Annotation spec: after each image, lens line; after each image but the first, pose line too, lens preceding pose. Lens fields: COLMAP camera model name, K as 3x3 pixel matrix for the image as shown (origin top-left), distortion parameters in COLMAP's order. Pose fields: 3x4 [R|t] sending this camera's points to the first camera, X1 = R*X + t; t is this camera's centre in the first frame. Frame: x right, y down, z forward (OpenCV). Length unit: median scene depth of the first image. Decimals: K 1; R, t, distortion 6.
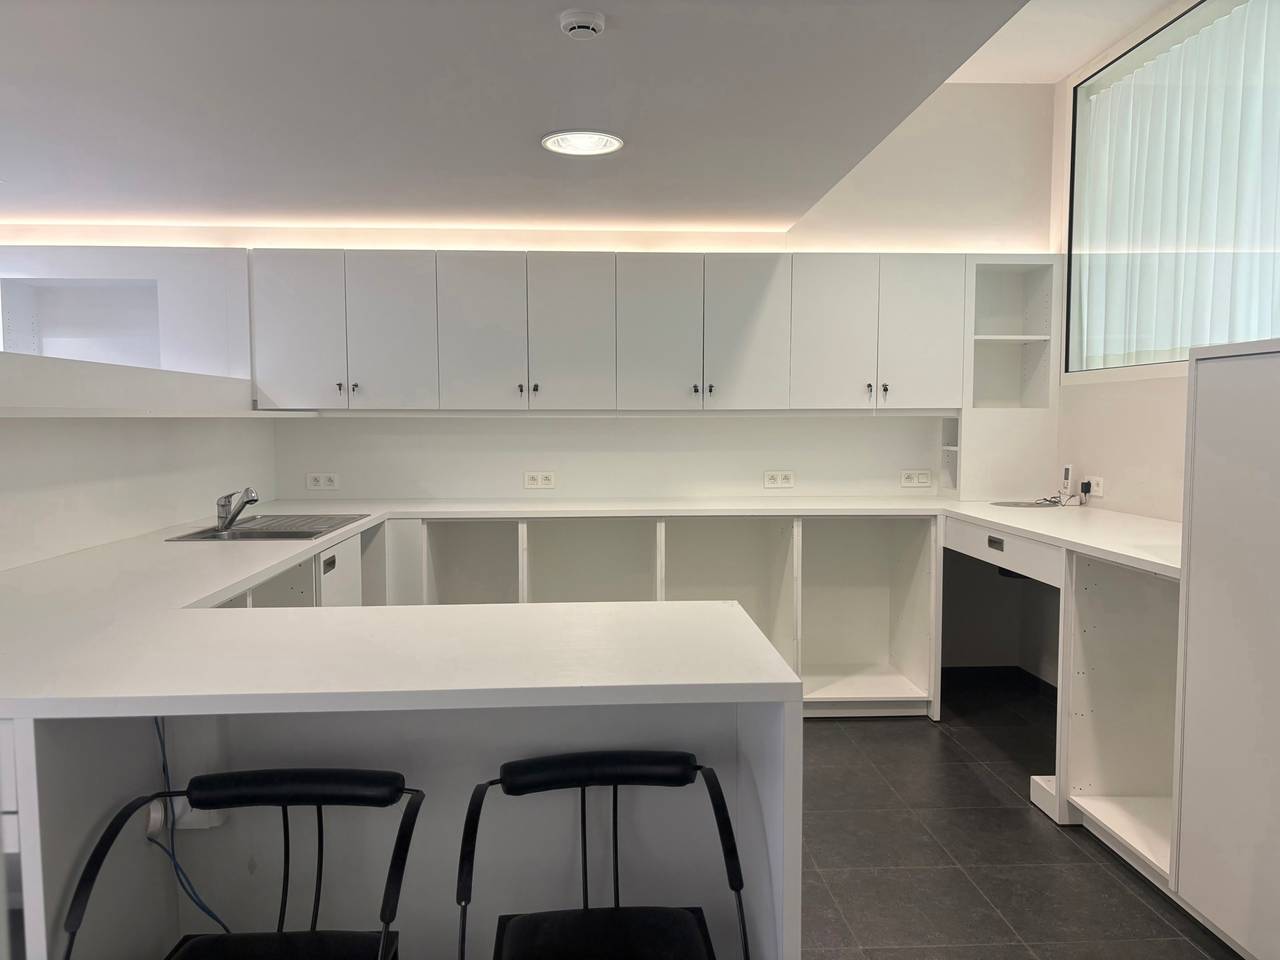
lens RADIAL K [[962.0, 0, 639.6], [0, 962.0, 485.2], [0, 0, 1]] dist [0.027762, -0.012210]
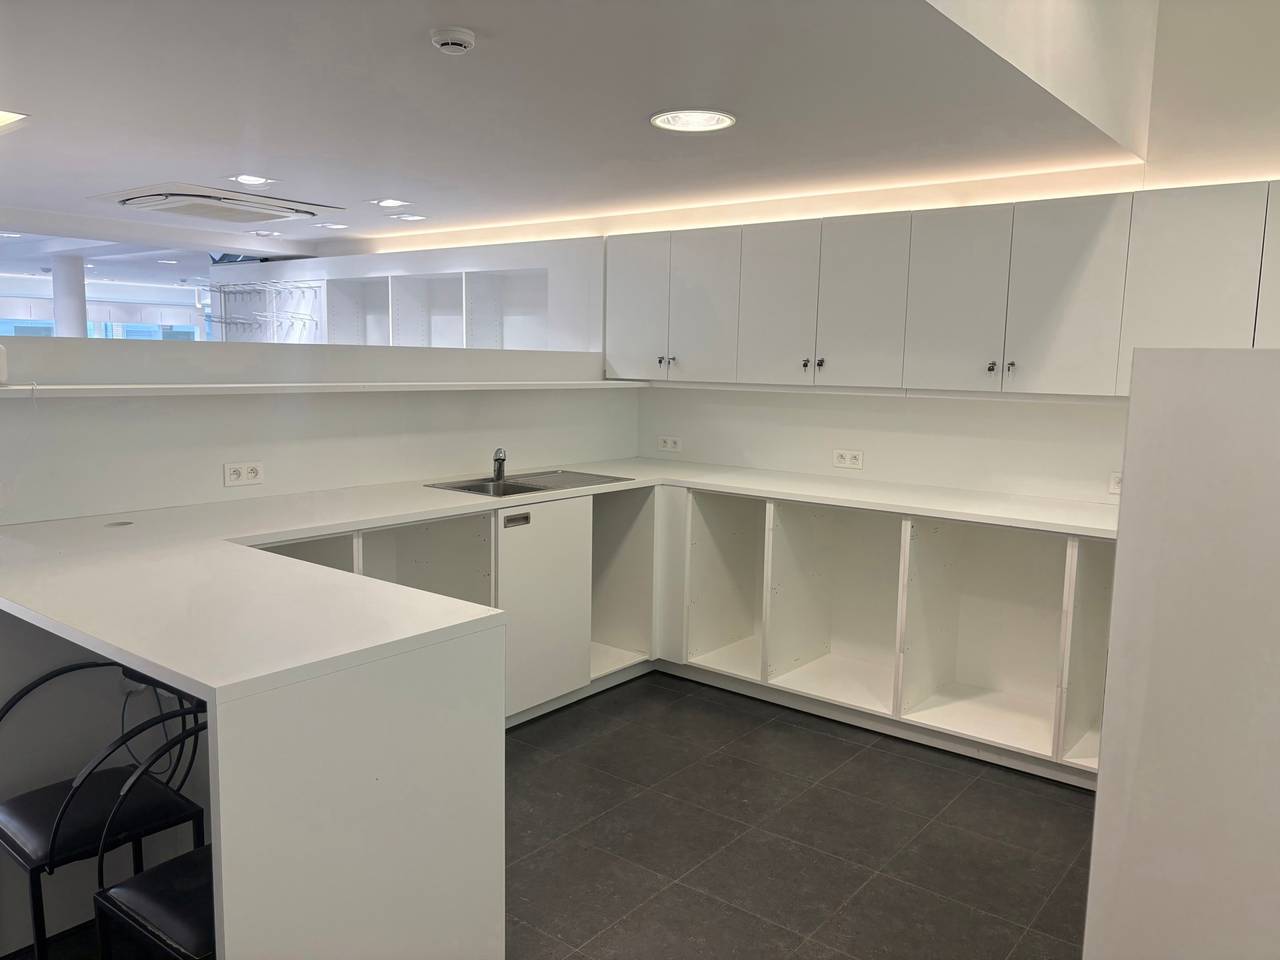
lens RADIAL K [[962.0, 0, 635.9], [0, 962.0, 478.6], [0, 0, 1]] dist [0.027762, -0.012210]
pose [[0.730060, 0.098882, -0.676191, 0.424845], [-0.064014, 0.995021, 0.076393, -0.049543], [0.680378, -0.012486, 0.732755, 0.175512]]
